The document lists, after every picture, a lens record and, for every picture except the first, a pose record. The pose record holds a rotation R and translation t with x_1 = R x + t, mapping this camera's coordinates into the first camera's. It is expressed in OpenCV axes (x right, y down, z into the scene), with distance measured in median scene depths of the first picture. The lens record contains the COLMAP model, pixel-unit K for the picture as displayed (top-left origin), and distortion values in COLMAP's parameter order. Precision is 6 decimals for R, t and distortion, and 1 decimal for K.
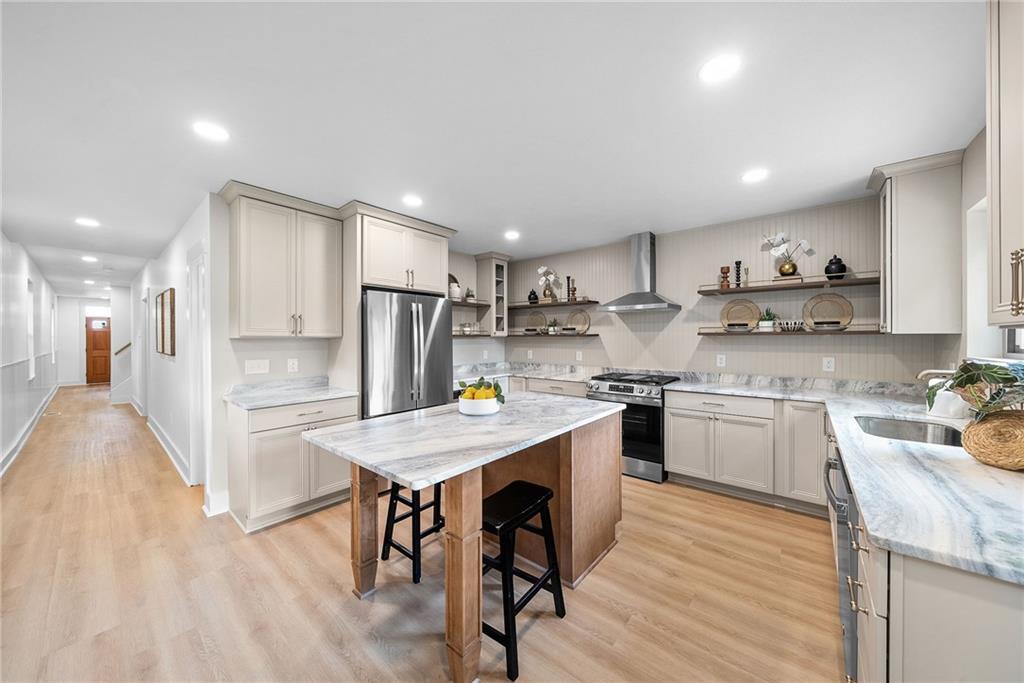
lens RADIAL K [[349.0, 0, 518.5], [0, 349.0, 340.8], [0, 0, 1]] dist [-0.007803, 0.000468]
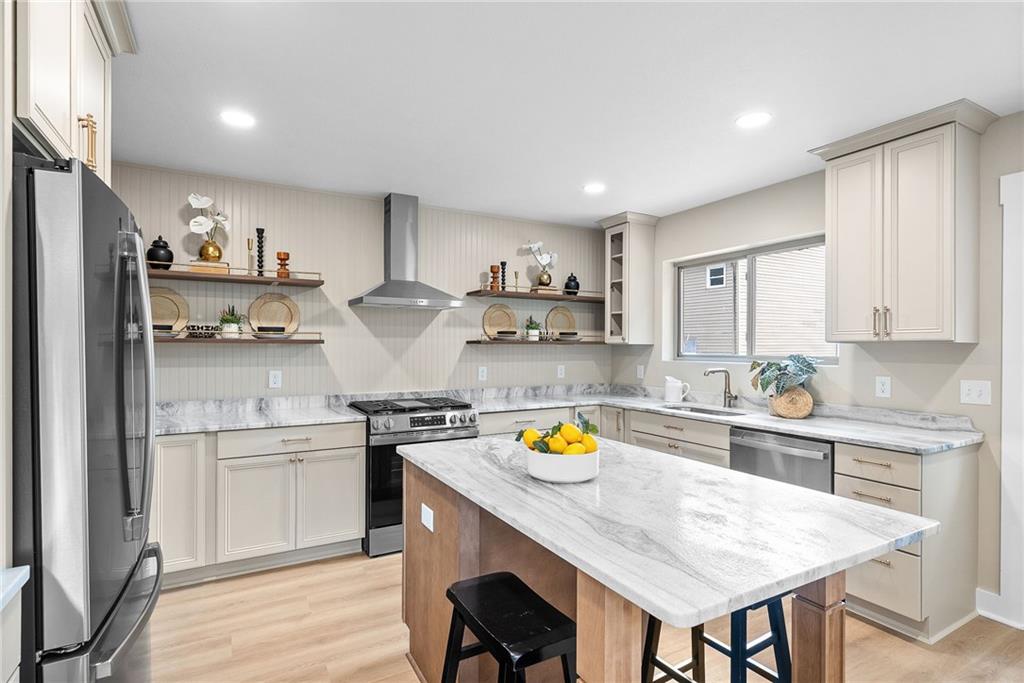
lens RADIAL K [[513.7, 0, 518.1], [0, 513.7, 349.6], [0, 0, 1]] dist [0.019416, 0.000280]
pose [[0.362189, -0.002140, 0.932102, -0.554762], [0.005029, 0.999987, 0.000342, -0.001654], [-0.932091, 0.004564, 0.362195, 0.452171]]
